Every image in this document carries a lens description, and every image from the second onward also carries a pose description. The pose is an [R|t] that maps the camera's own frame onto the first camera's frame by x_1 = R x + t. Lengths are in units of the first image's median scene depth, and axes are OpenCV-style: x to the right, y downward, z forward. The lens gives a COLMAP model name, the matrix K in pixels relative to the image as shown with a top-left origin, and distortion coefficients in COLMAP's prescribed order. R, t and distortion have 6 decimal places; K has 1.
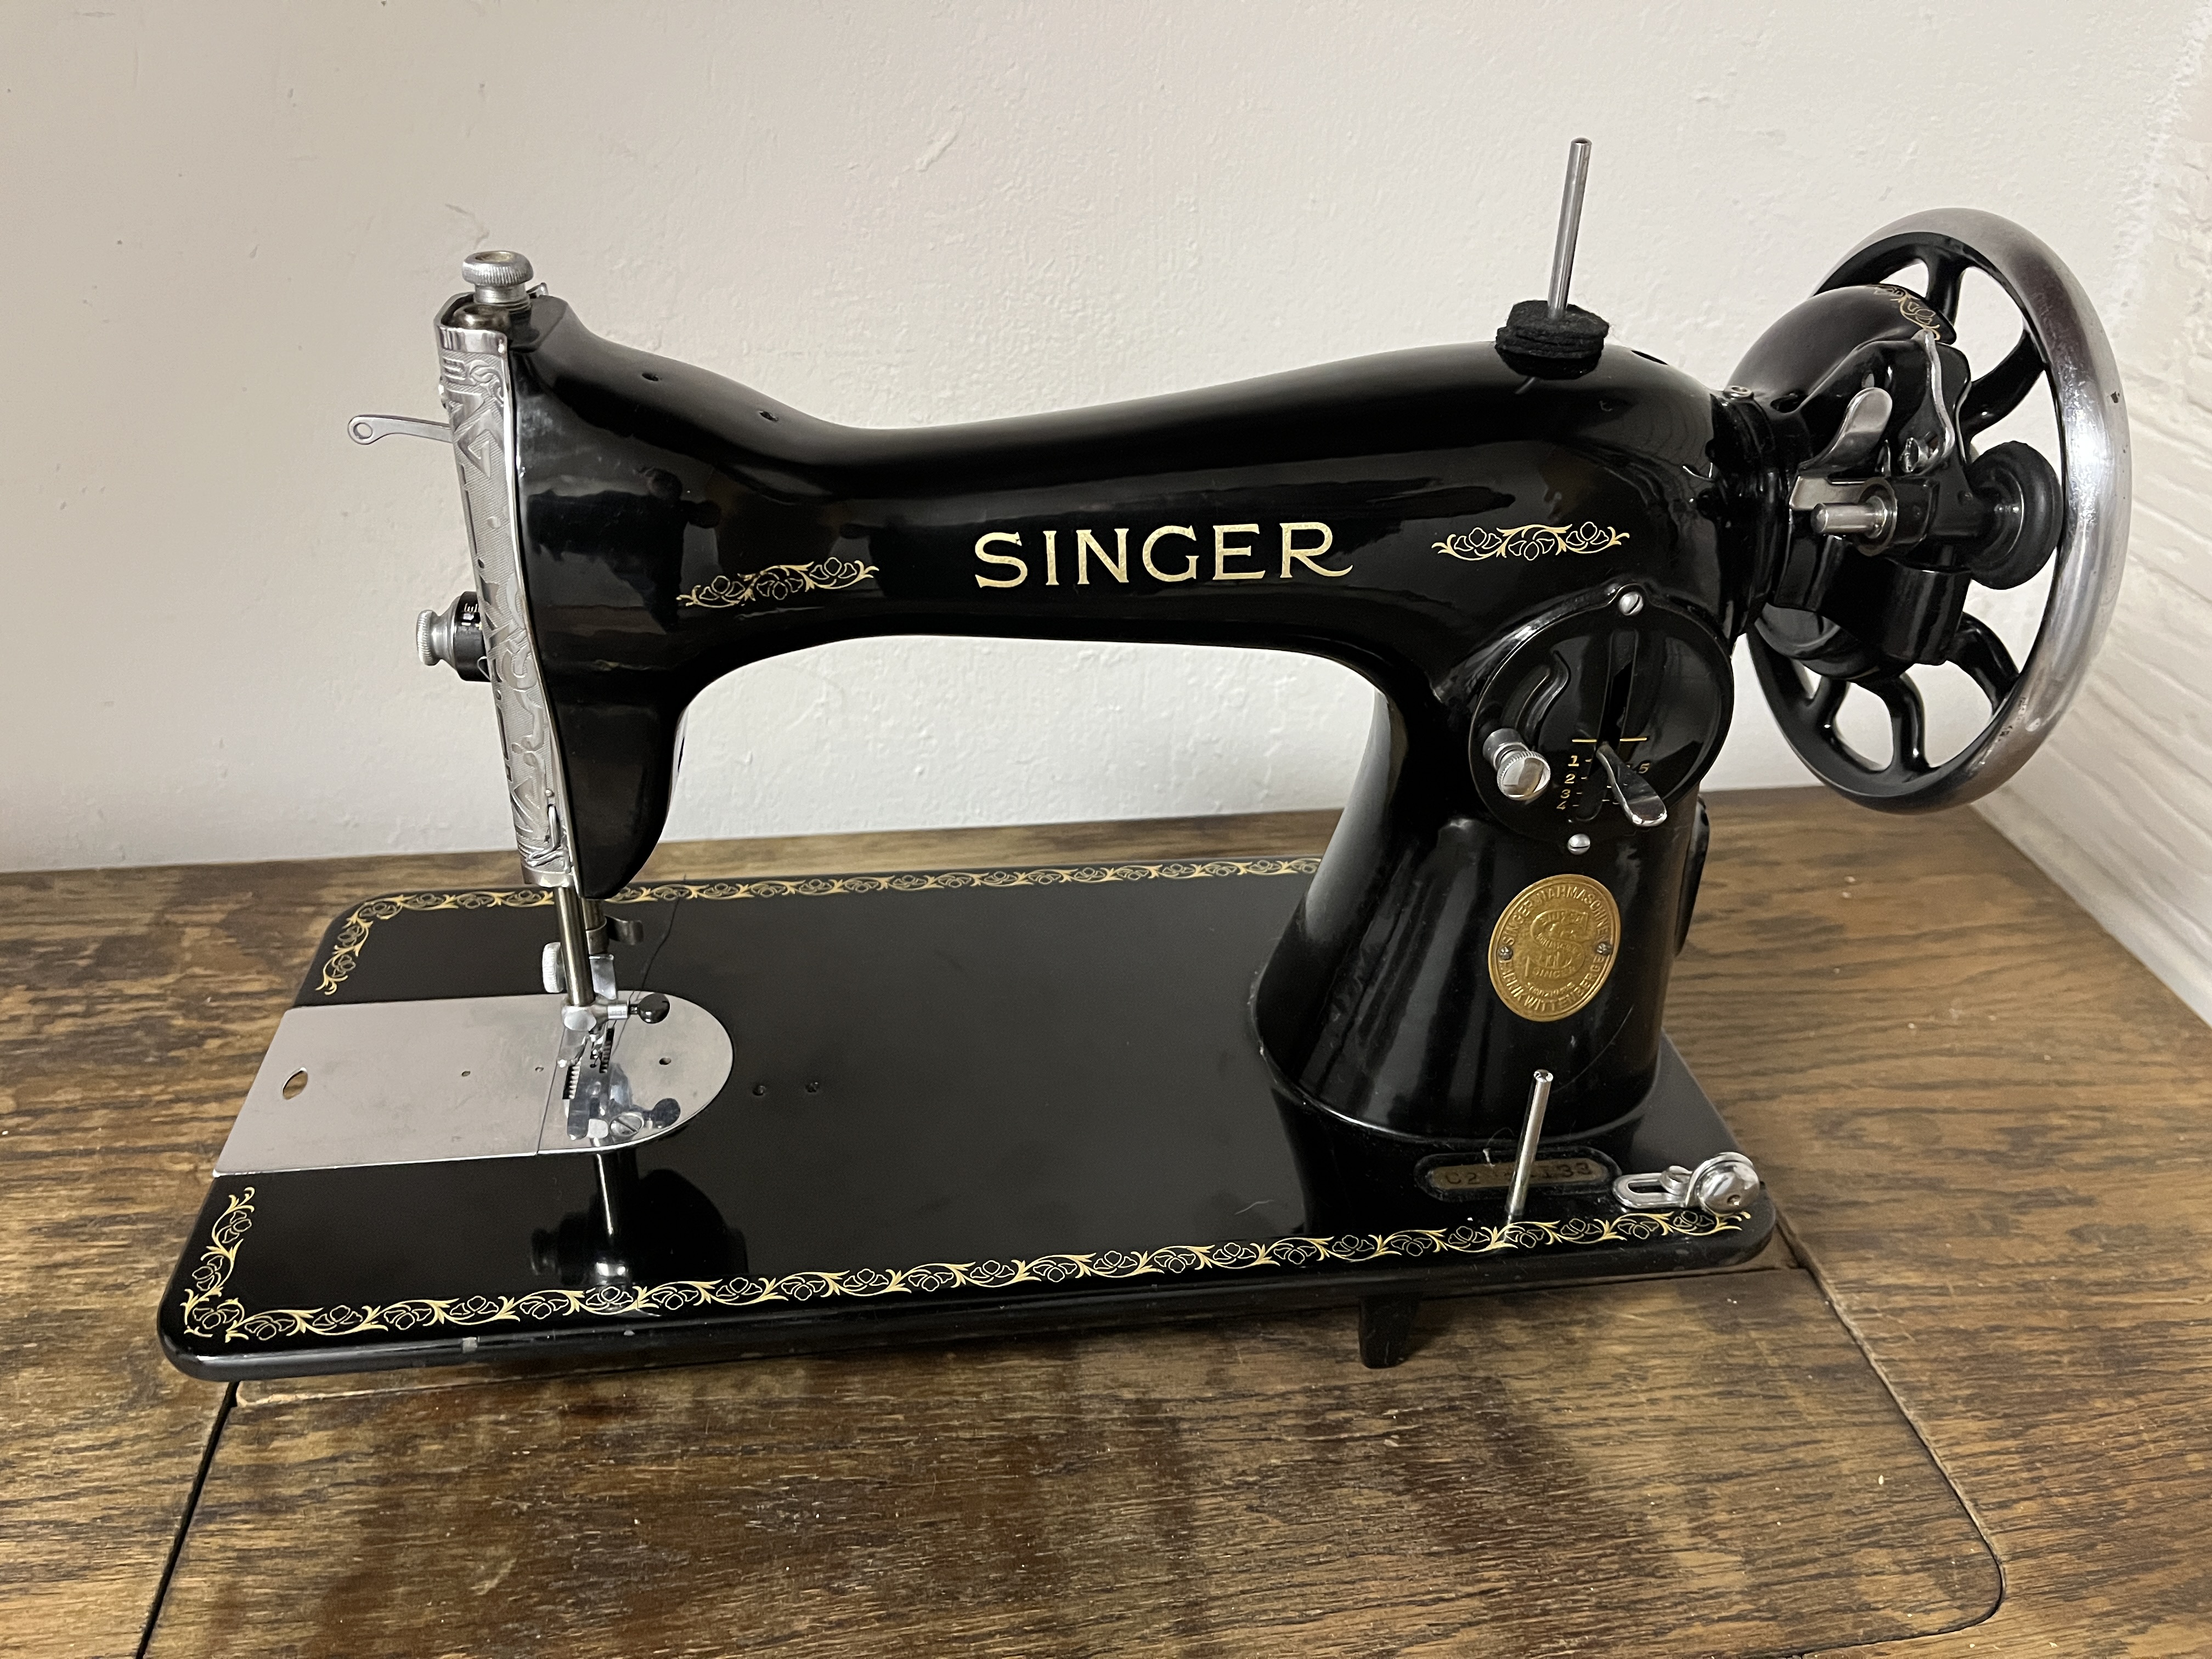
lens RADIAL K [[1767.7, 0, 1095.3], [0, 1767.7, 825.7], [0, 0, 1]] dist [-0.001814, -0.083774]
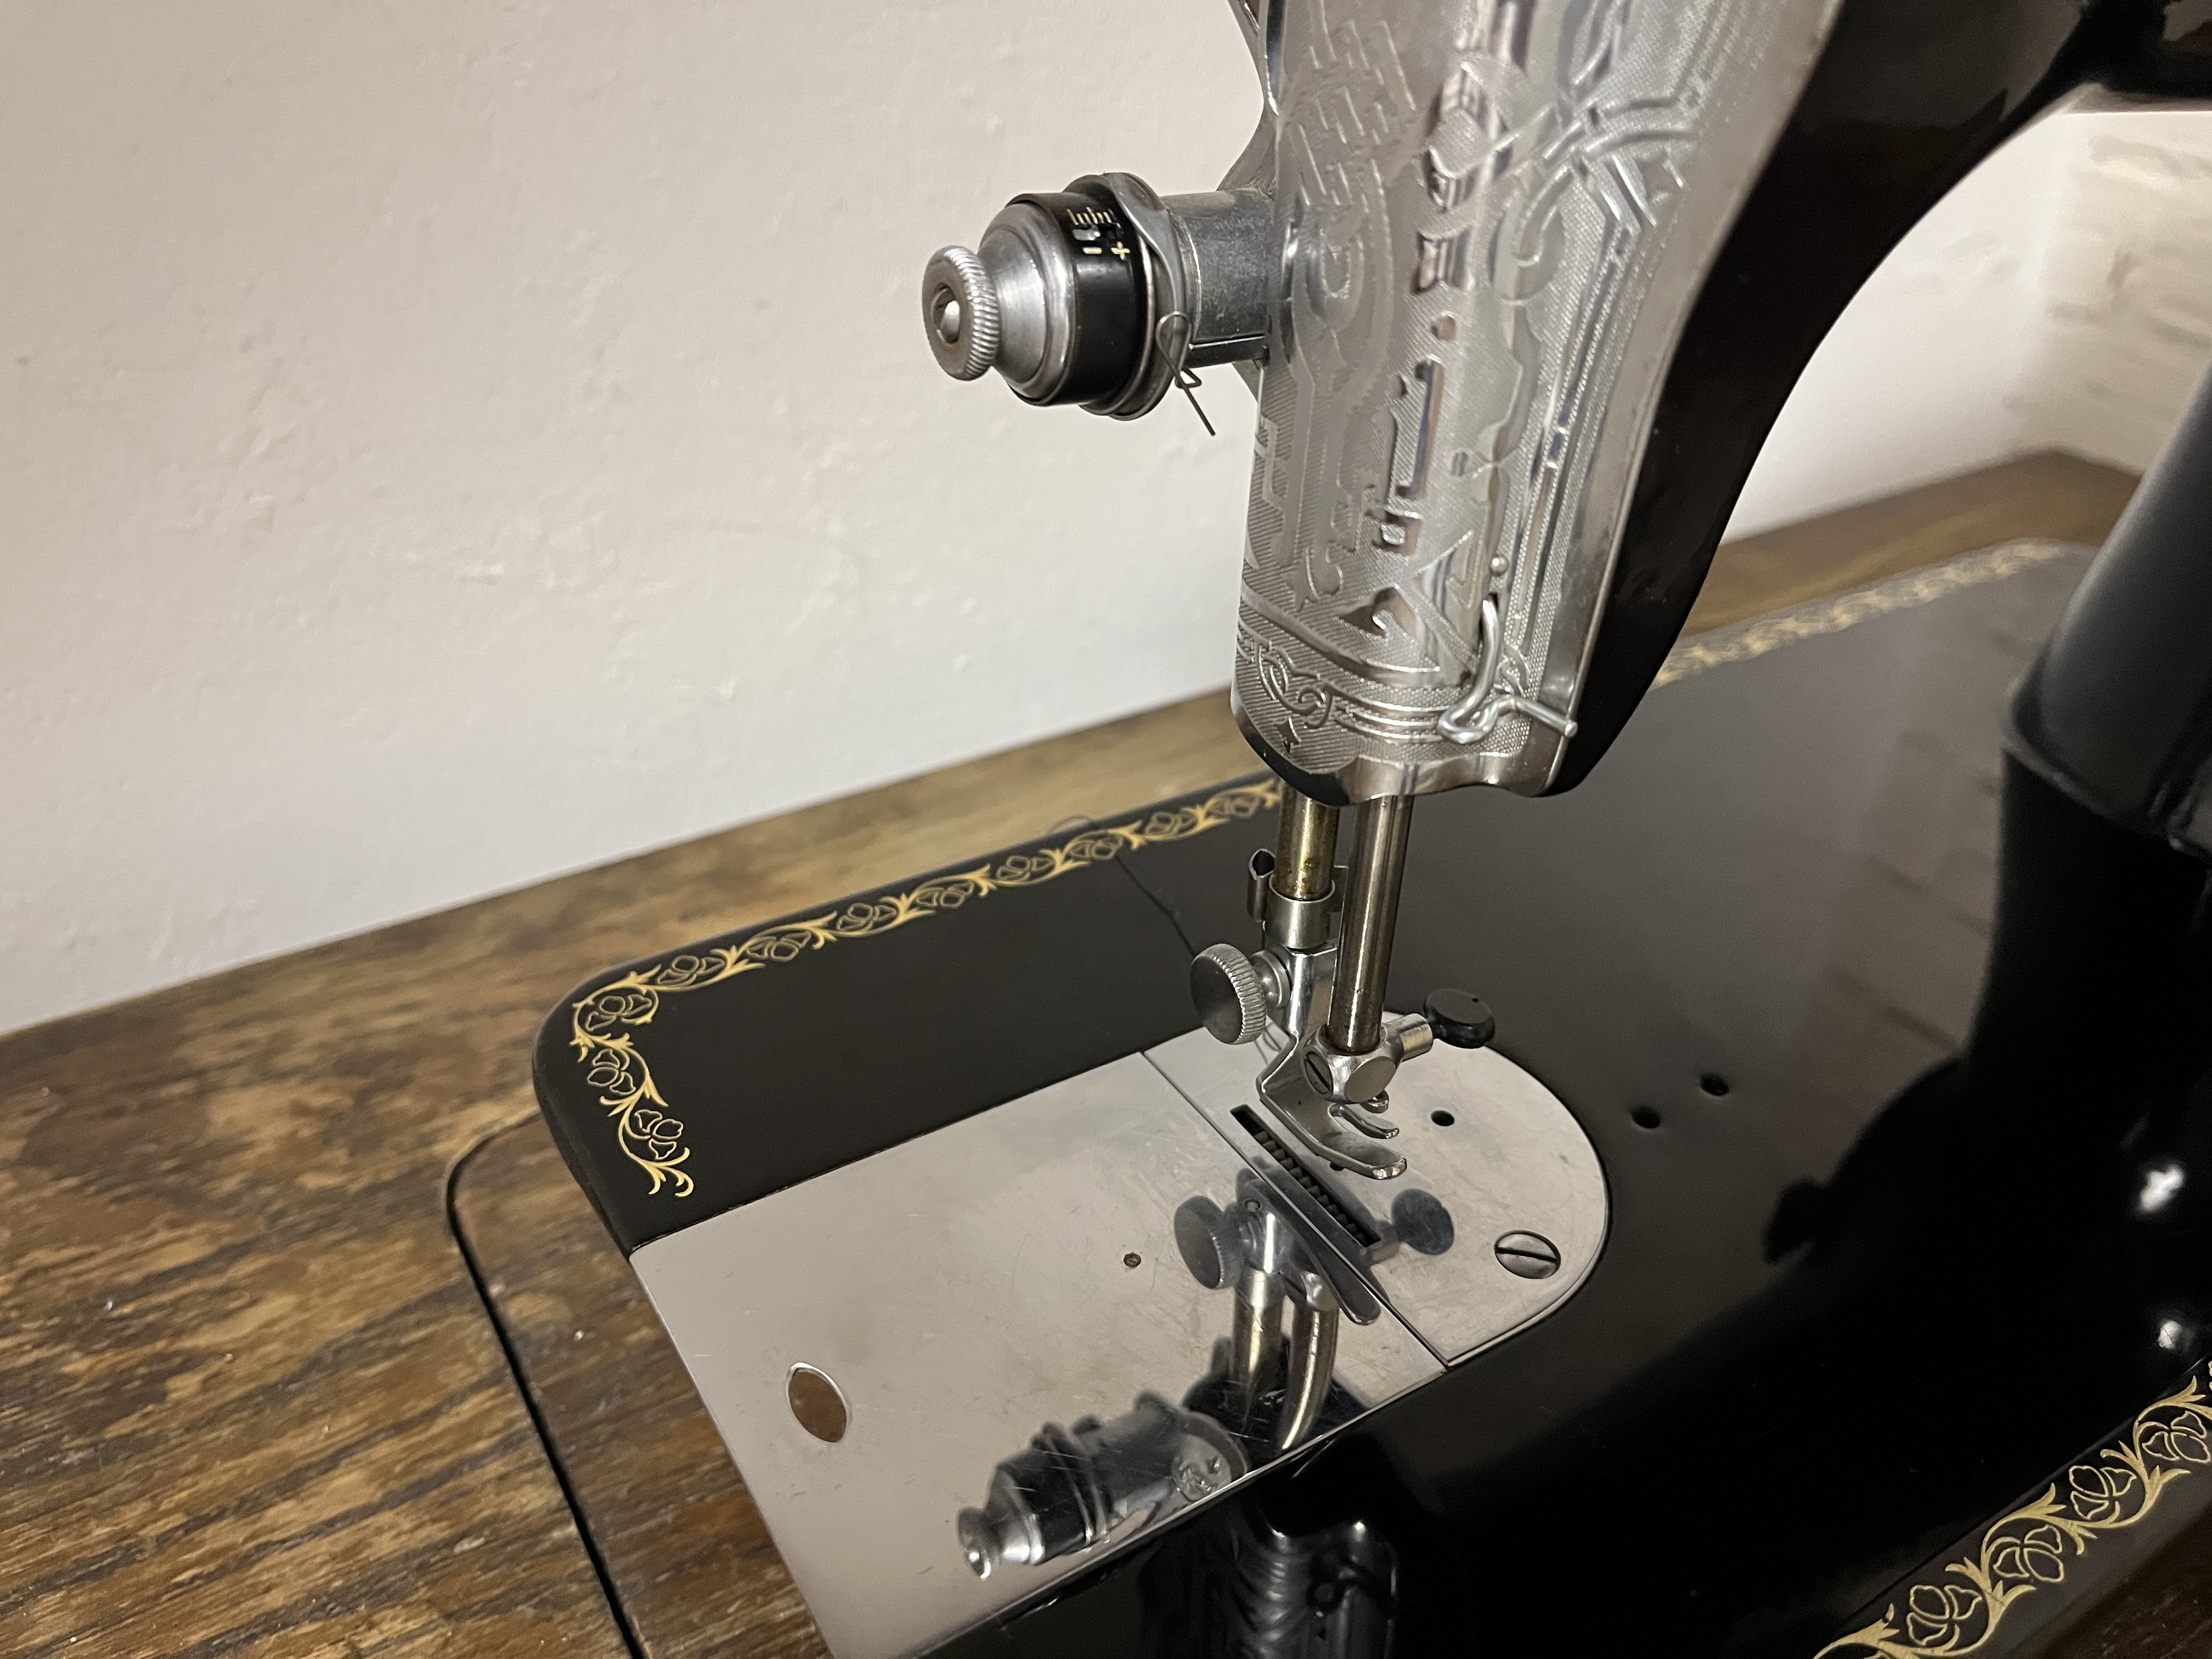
lens RADIAL K [[1894.3, 0, 1105.2], [0, 1894.3, 828.8], [0, 0, 1]] dist [-0.065958, -0.006860]
pose [[0.915304, -0.217435, 0.339028, -0.410010], [0.210331, 0.975905, 0.058046, -0.002089], [-0.343480, 0.018179, 0.938984, 0.430321]]
